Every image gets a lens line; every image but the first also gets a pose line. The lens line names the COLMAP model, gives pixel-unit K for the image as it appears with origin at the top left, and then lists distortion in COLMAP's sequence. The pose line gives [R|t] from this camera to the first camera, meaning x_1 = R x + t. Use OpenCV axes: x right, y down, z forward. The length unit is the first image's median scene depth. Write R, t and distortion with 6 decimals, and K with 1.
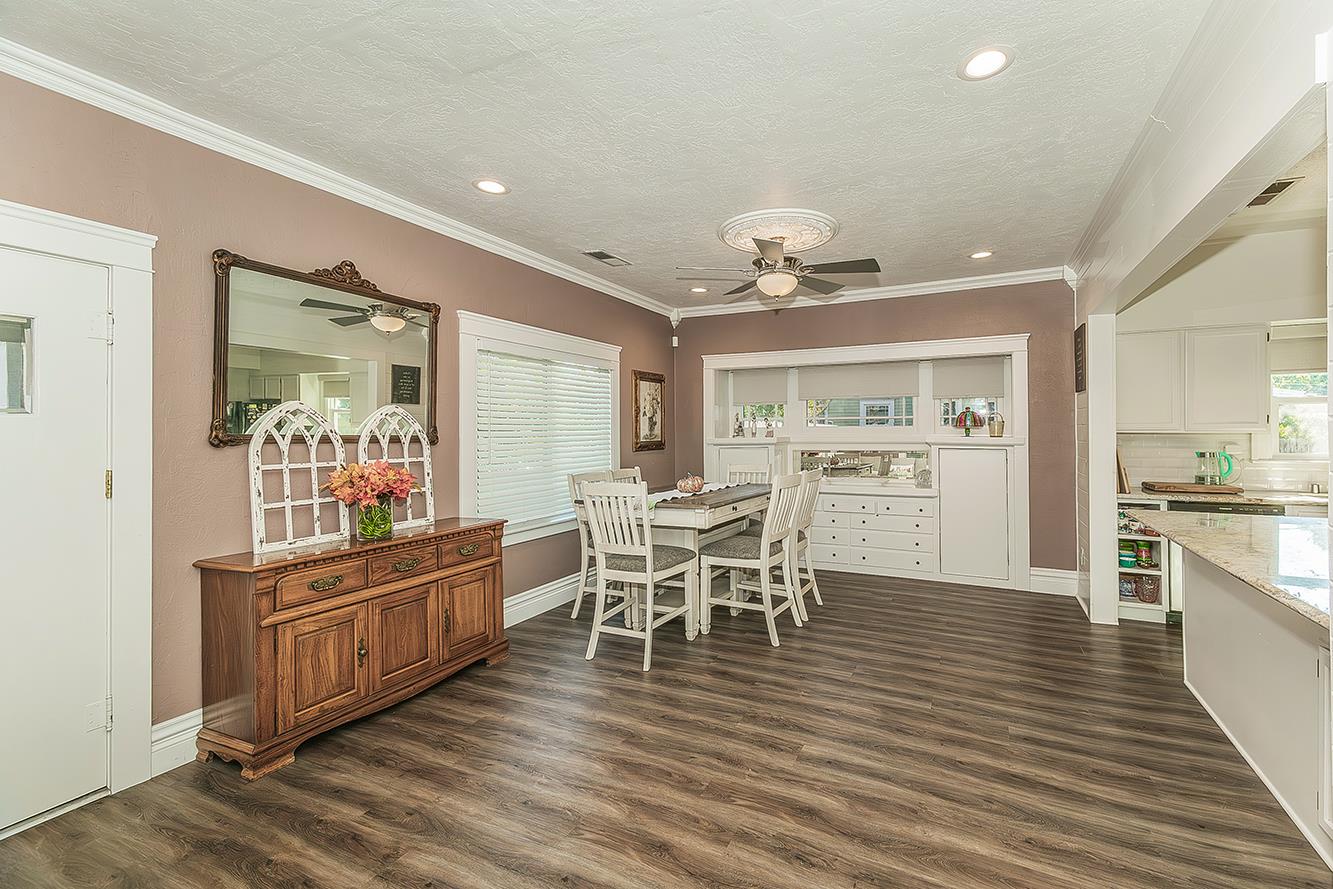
lens RADIAL K [[574.2, 0, 666.5], [0, 574.2, 444.5], [0, 0, 1]] dist [0.000284, 0.000270]
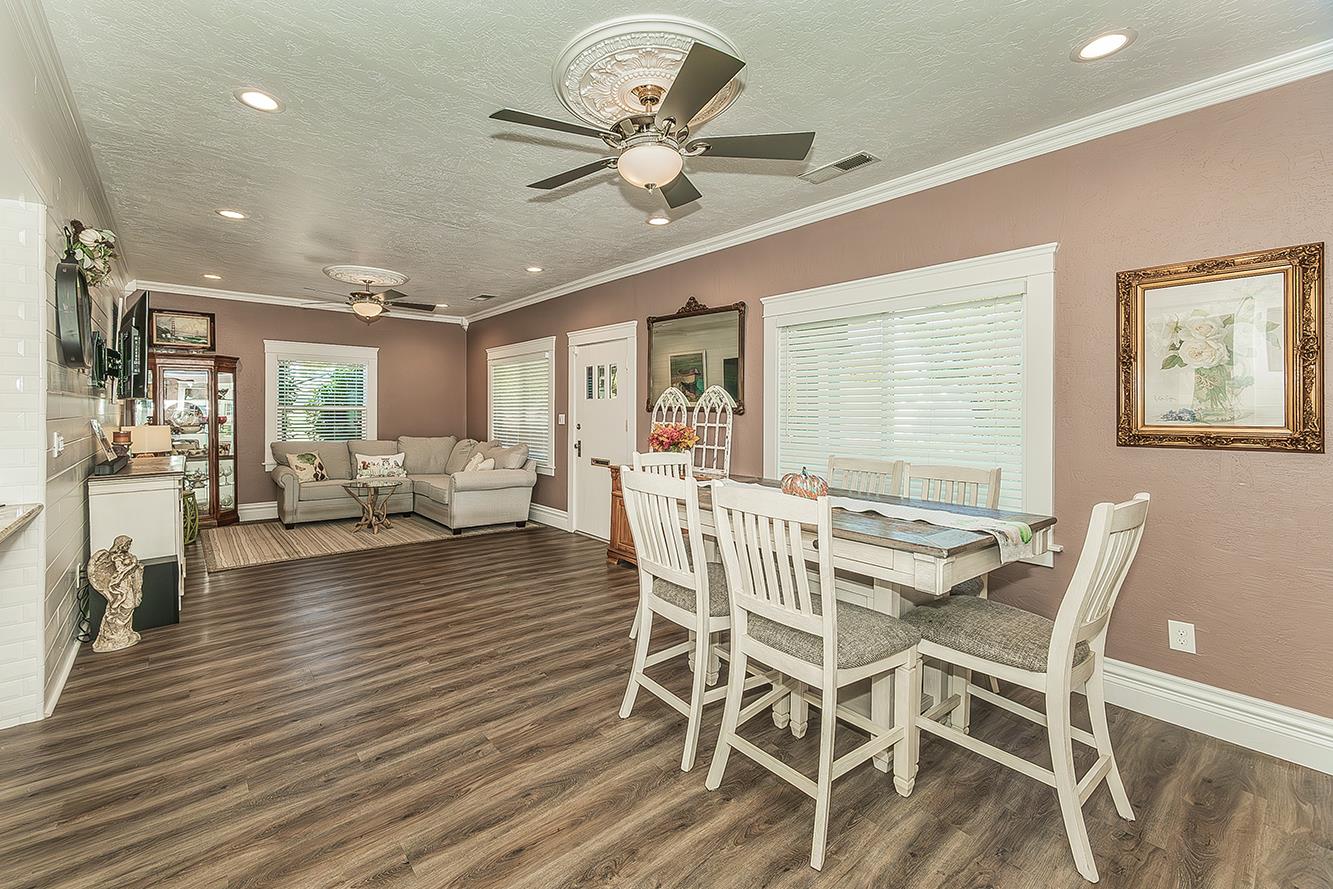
lens RADIAL K [[554.7, 0, 666.8], [0, 554.7, 412.1], [0, 0, 1]] dist [0.001413, 0.000304]
pose [[-0.349882, 0.002425, -0.936791, 1.001161], [-0.028136, 0.999518, 0.013096, -0.020601], [0.936371, 0.030940, -0.349645, 1.619226]]
